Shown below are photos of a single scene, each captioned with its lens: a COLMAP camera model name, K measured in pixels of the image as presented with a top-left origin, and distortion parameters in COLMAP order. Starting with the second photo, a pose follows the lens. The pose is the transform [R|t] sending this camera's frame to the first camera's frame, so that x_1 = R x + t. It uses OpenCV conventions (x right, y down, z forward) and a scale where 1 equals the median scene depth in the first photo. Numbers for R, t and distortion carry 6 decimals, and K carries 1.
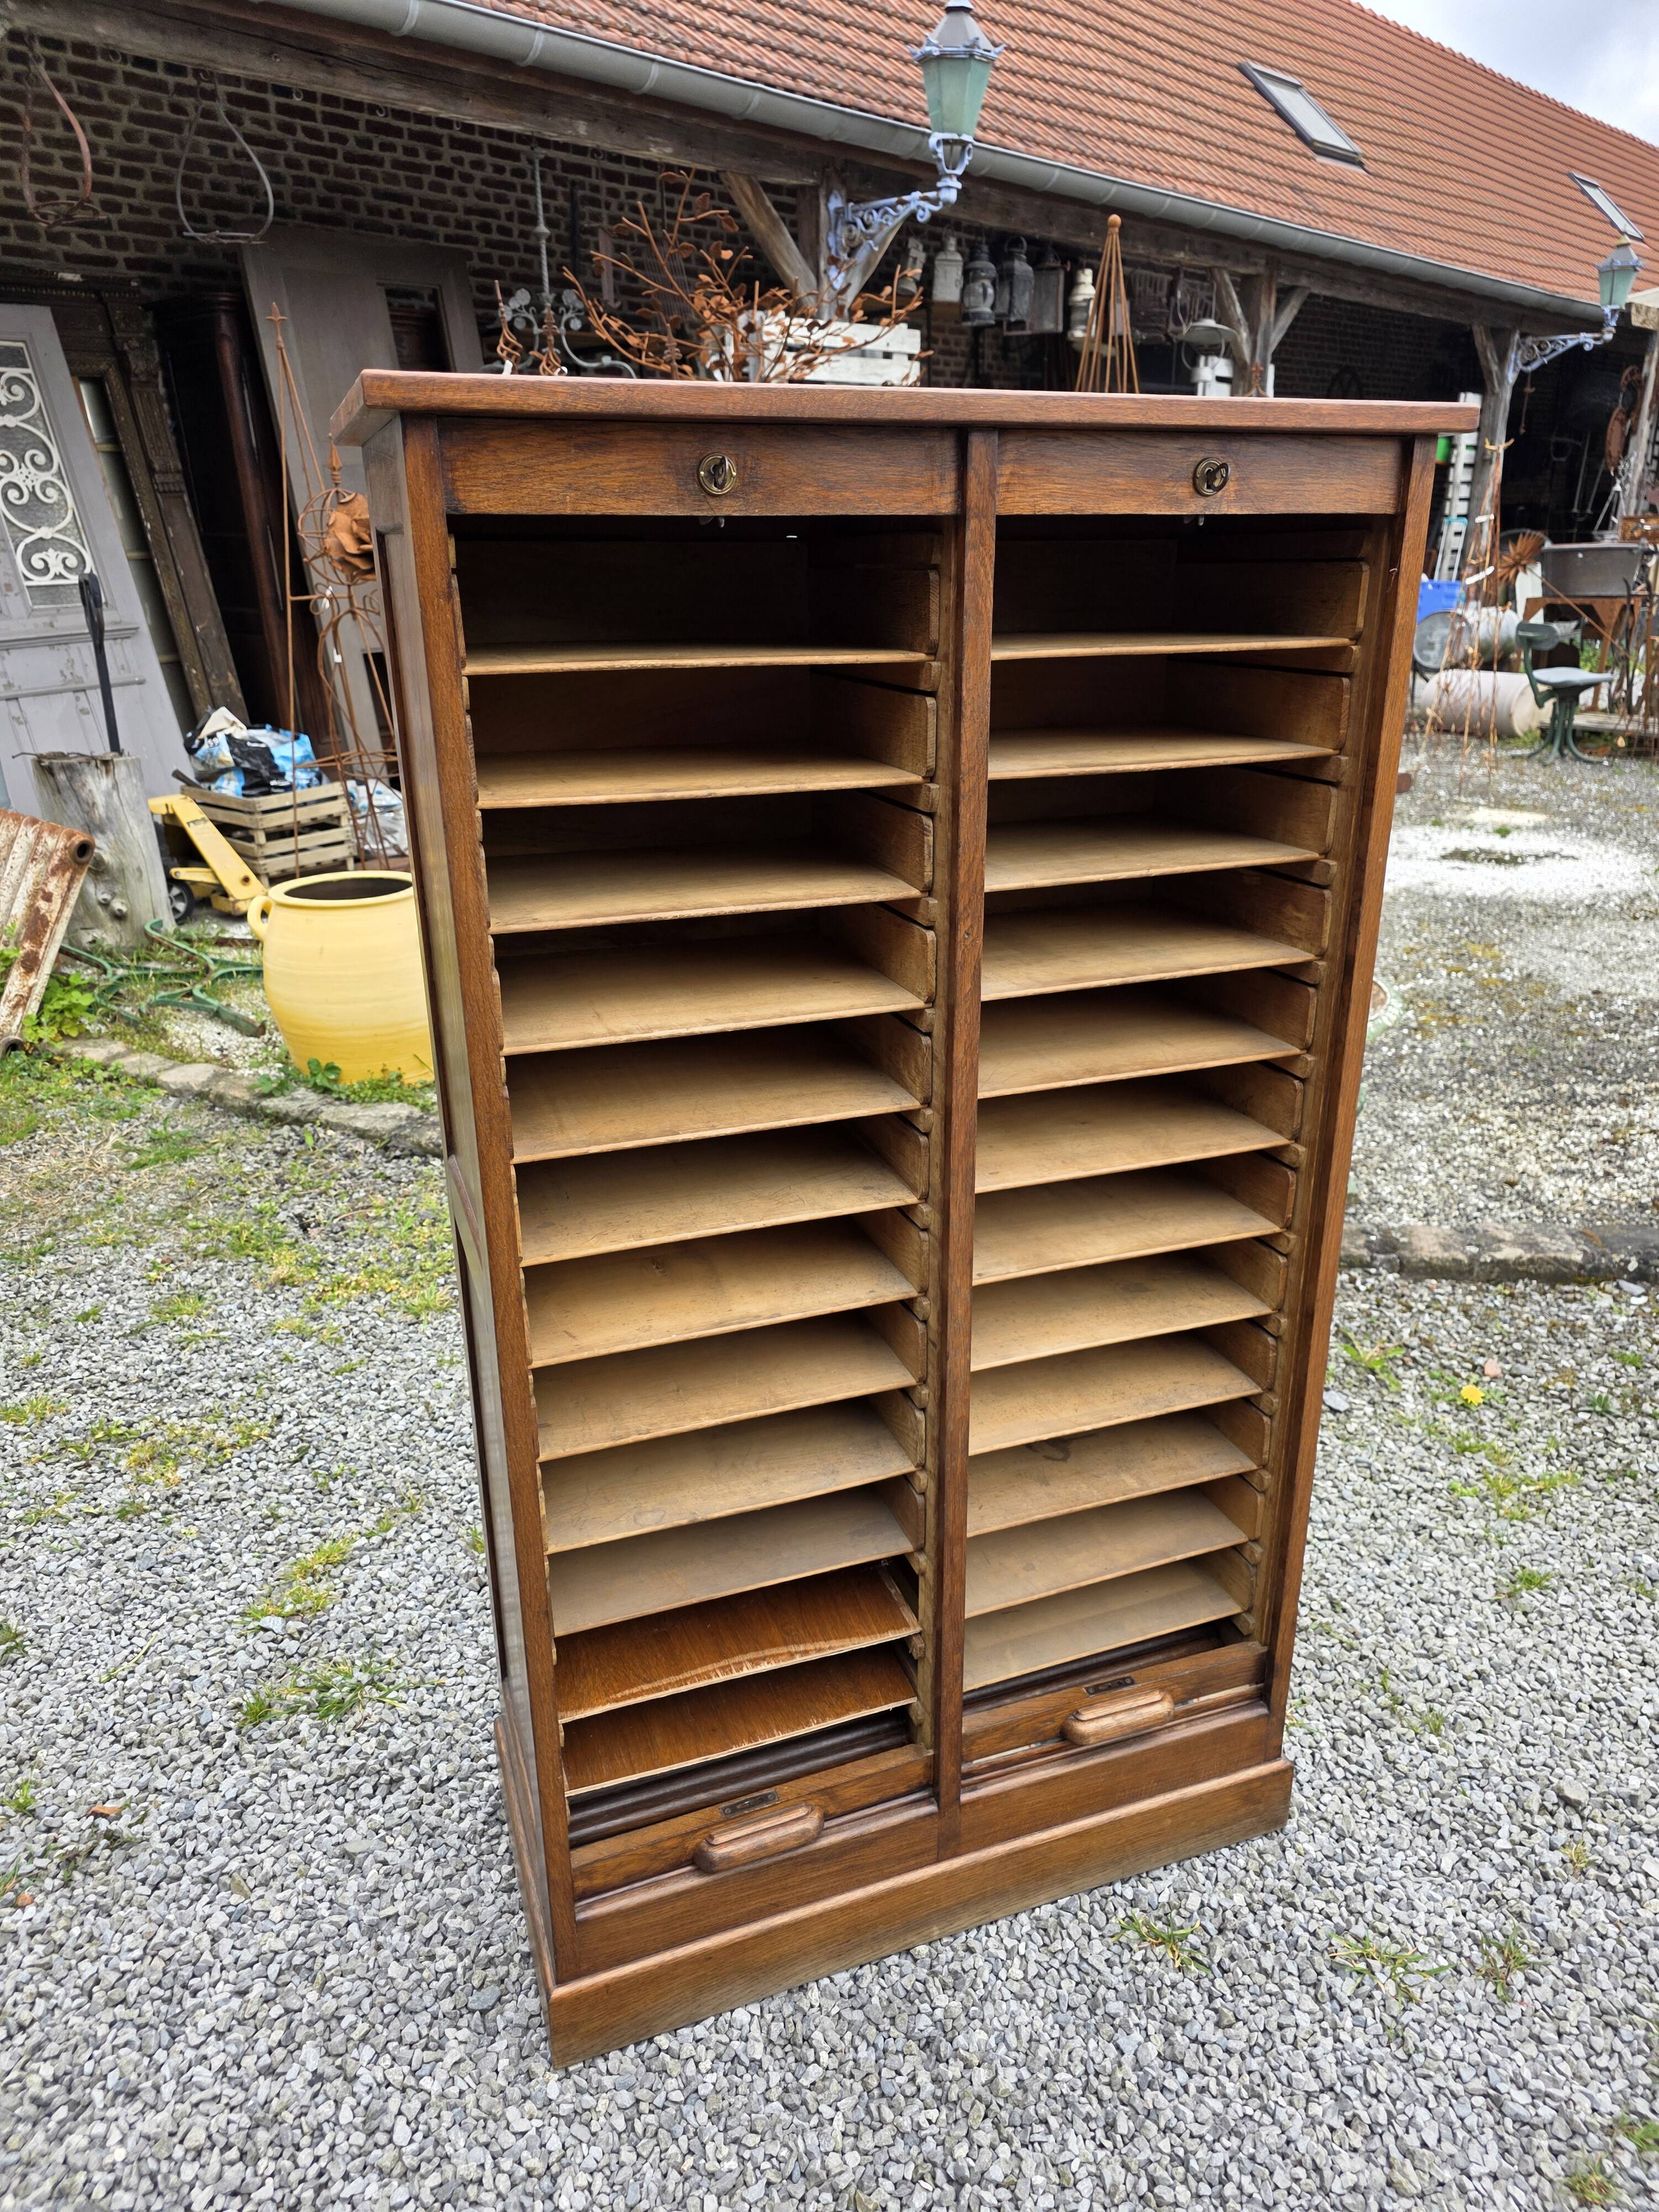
lens RADIAL K [[1500.3, 0, 852.5], [0, 1500.3, 1110.7], [0, 0, 1]] dist [0.029047, -0.019821]
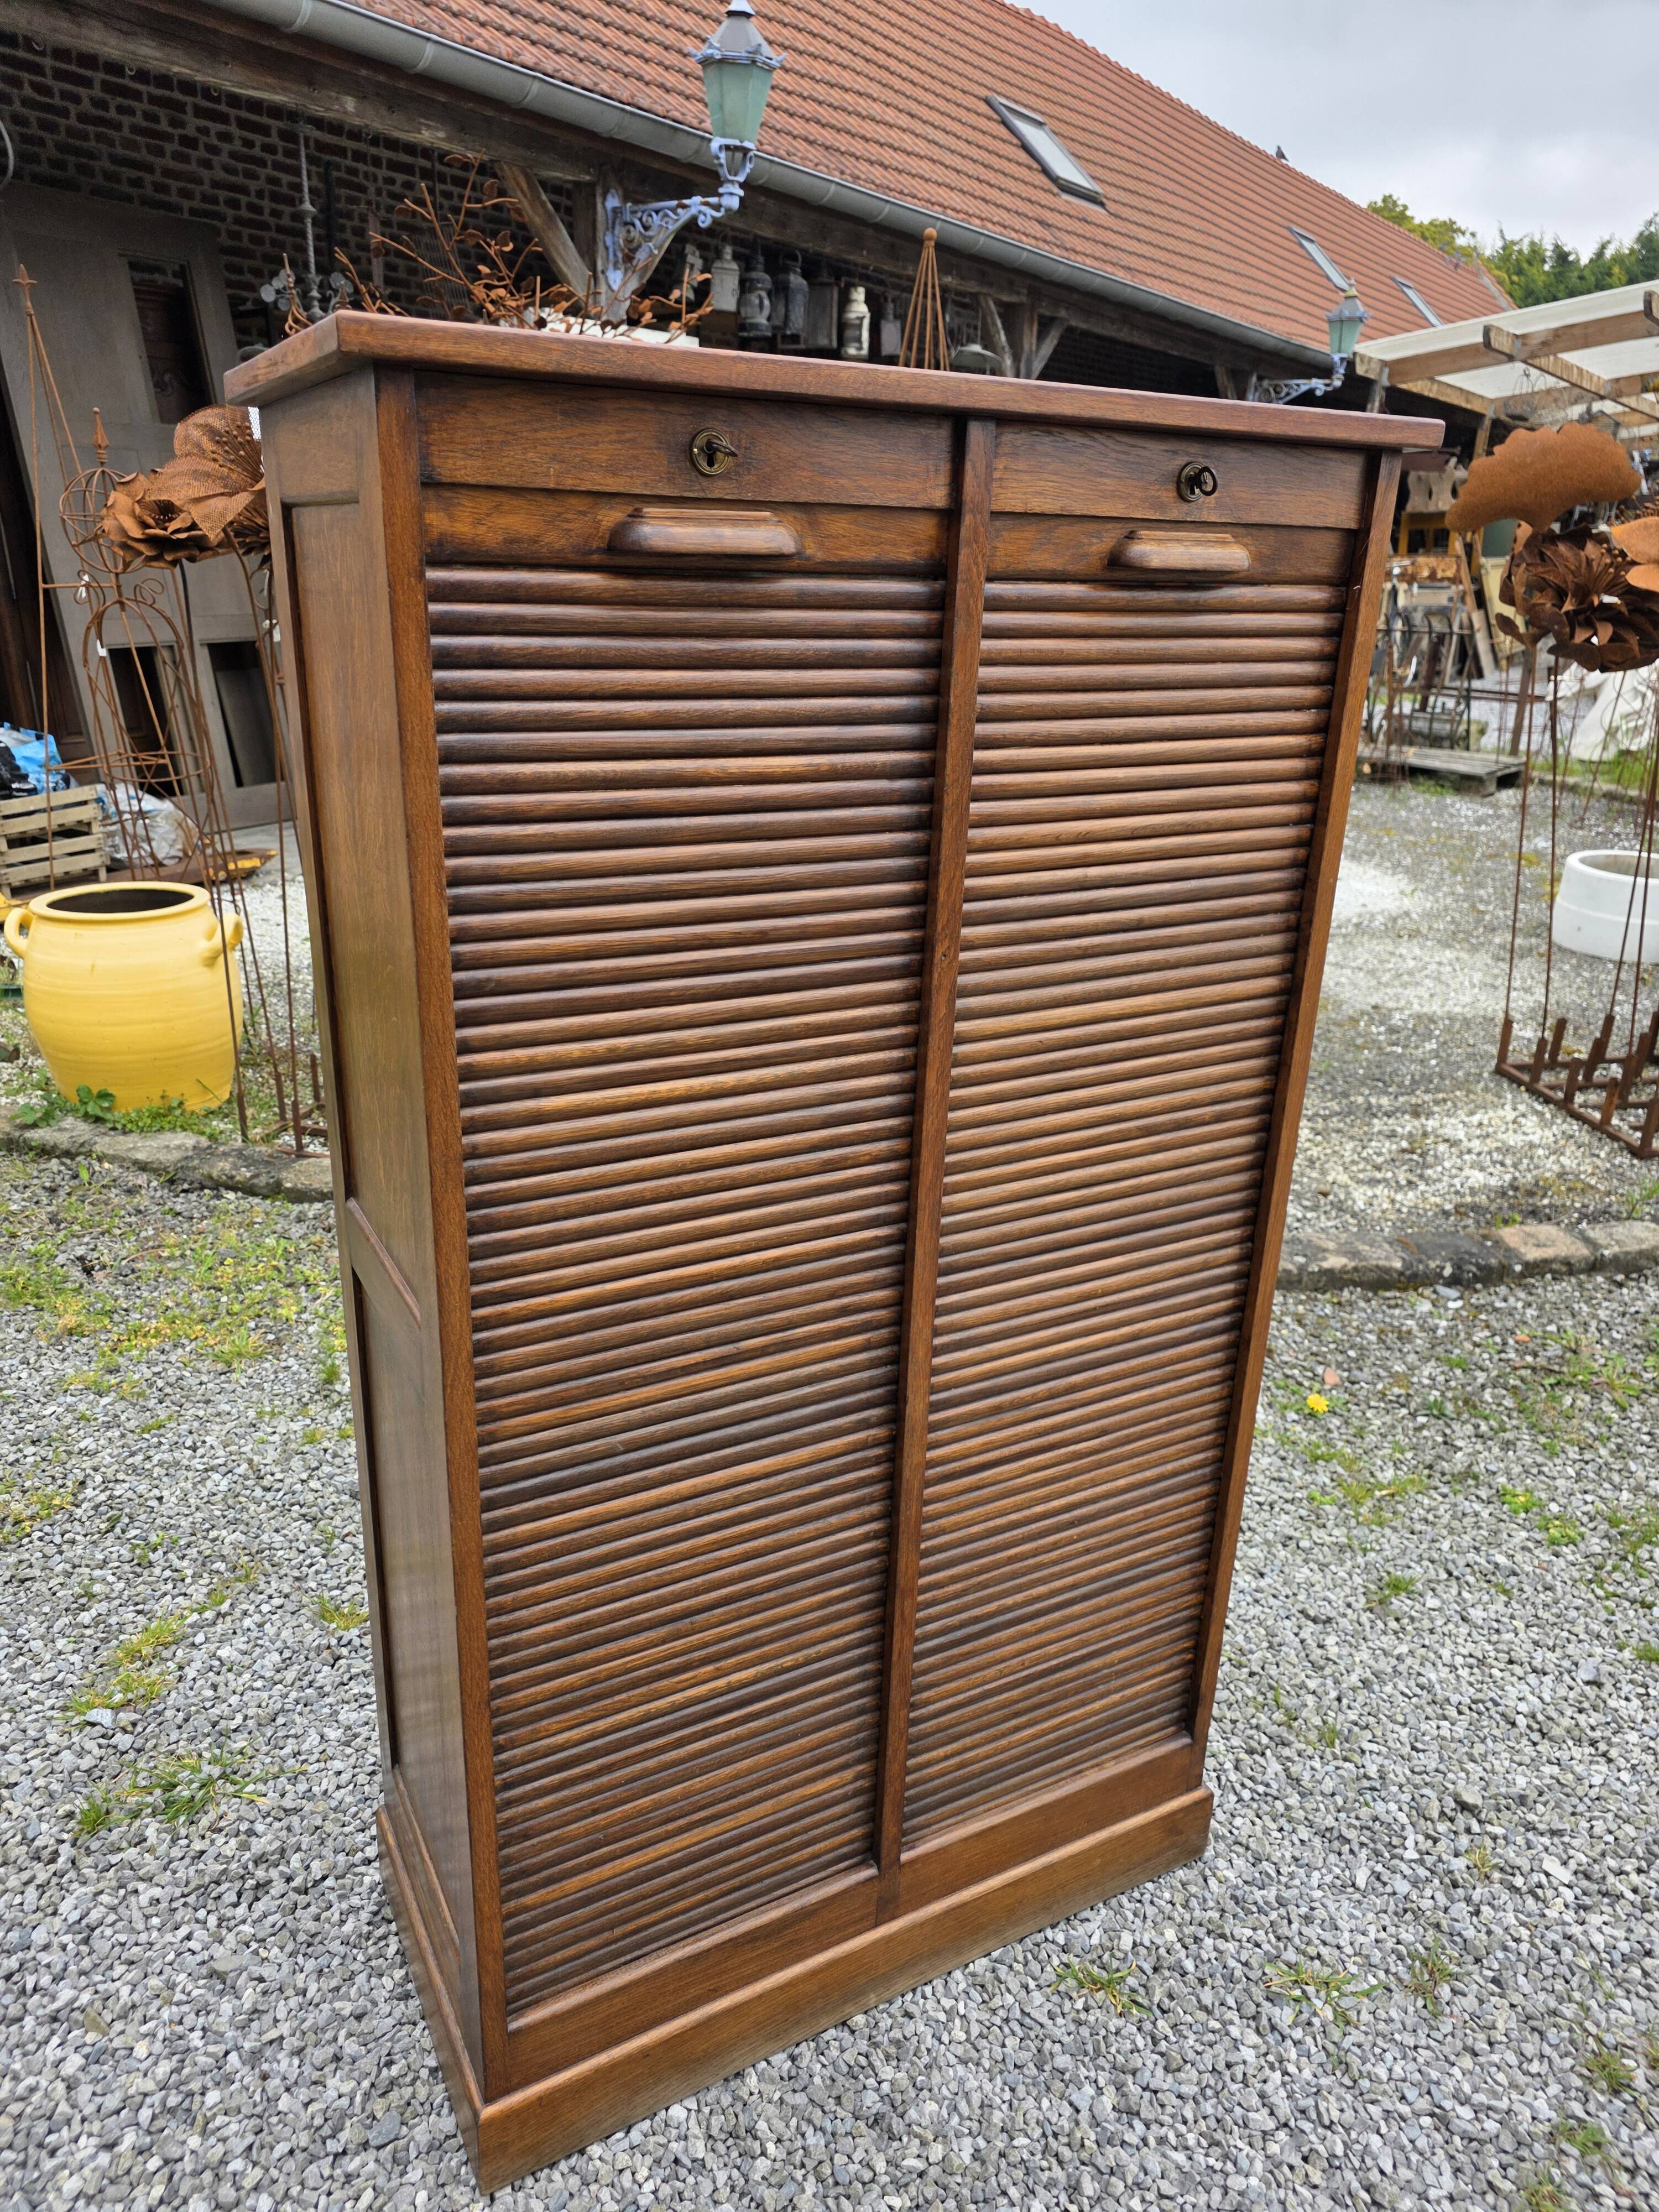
lens RADIAL K [[1500.3, 0, 816.3], [0, 1500.3, 1123.6], [0, 0, 1]] dist [0.029047, -0.019821]
pose [[0.990102, -0.015605, 0.139477, -0.098368], [0.015734, 0.999876, 0.000176, -0.010312], [-0.139462, 0.002020, 0.990225, 0.054063]]
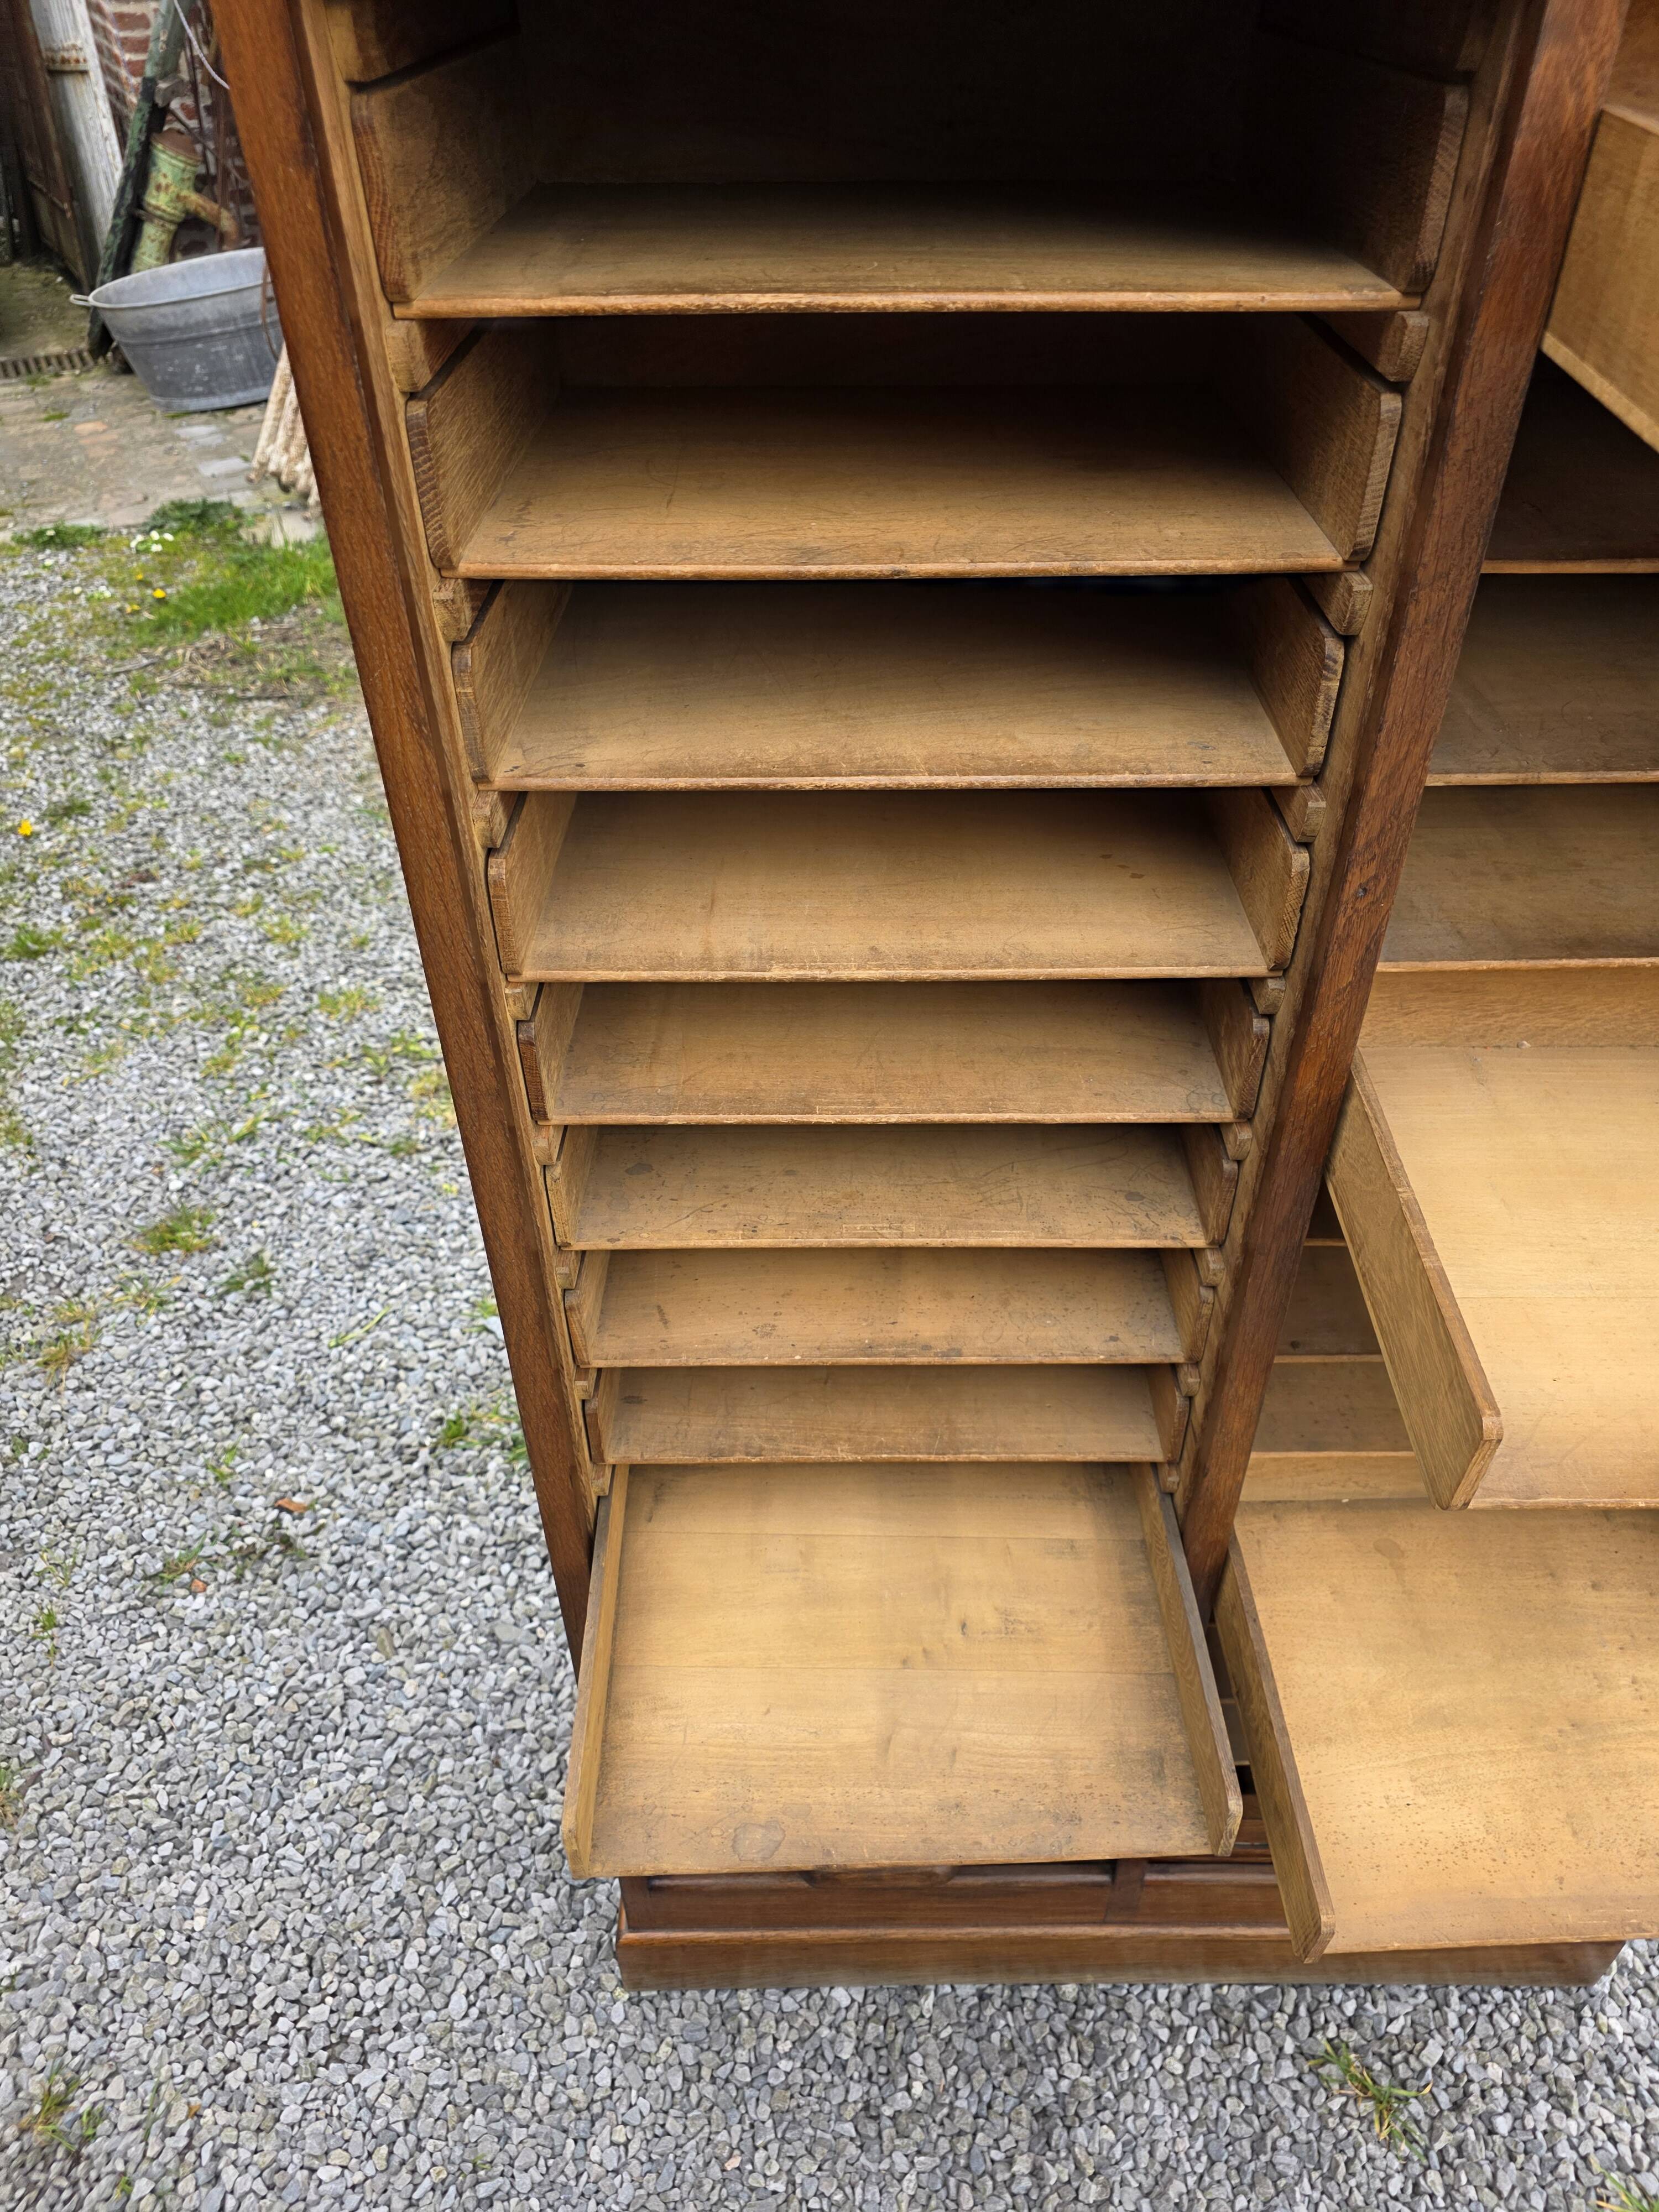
lens RADIAL K [[1500.3, 0, 854.0], [0, 1500.3, 1108.9], [0, 0, 1]] dist [0.029047, -0.019821]
pose [[0.939587, 0.215637, -0.265850, 0.048306], [-0.121665, 0.936300, 0.329454, -0.143235], [0.319958, -0.277206, 0.905971, 0.326254]]
